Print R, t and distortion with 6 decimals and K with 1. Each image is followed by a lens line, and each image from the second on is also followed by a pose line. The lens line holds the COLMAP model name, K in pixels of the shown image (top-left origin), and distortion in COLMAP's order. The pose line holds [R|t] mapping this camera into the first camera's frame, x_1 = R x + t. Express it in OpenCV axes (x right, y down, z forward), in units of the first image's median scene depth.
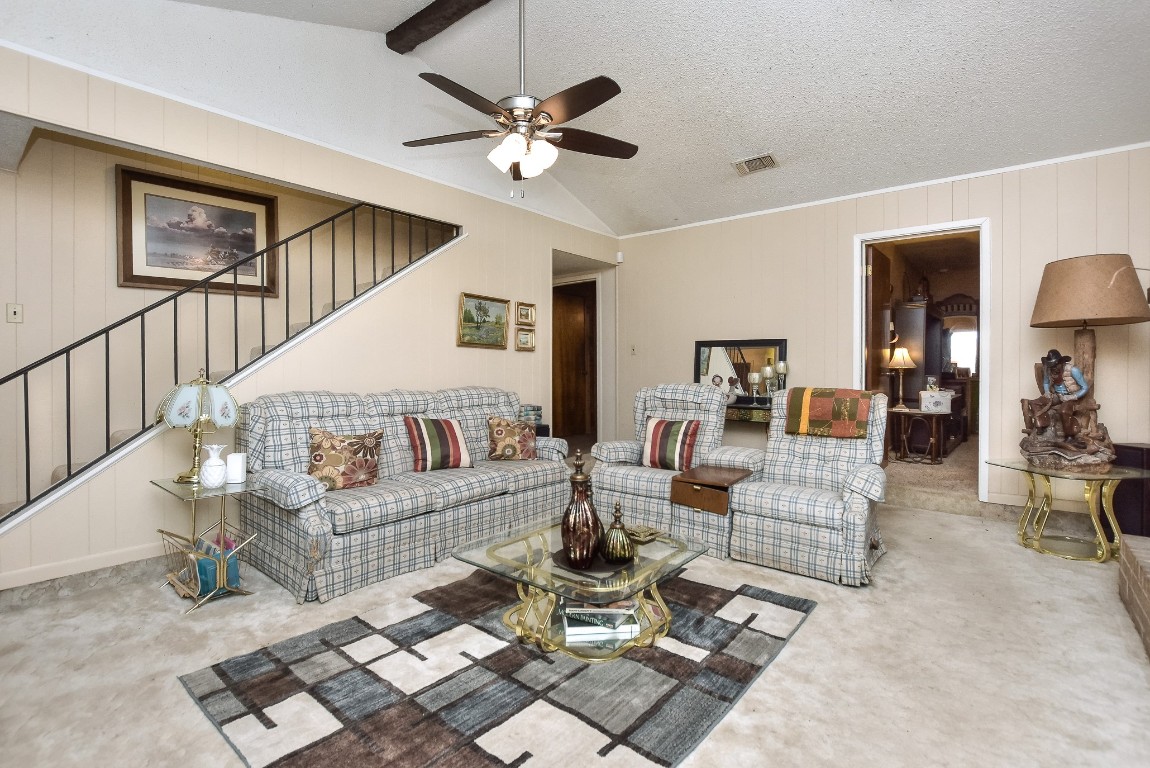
lens RADIAL K [[529.7, 0, 574.5], [0, 529.7, 373.4], [0, 0, 1]] dist [-0.001334, 0.000535]
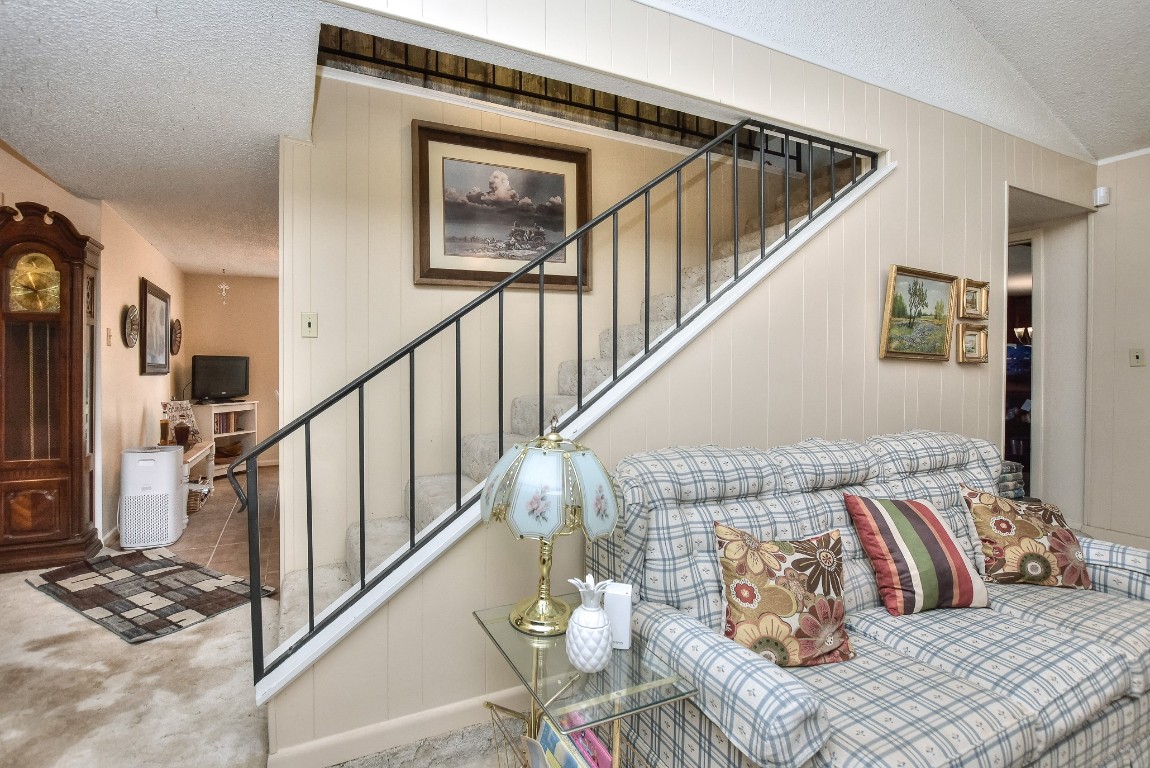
lens RADIAL K [[556.2, 0, 575.0], [0, 556.2, 384.0], [0, 0, 1]] dist [0.004381, 0.000983]
pose [[0.920348, 0.010939, -0.390946, -0.316466], [-0.004513, 0.999839, 0.017354, -0.035715], [0.391073, -0.014207, 0.920250, 0.333673]]
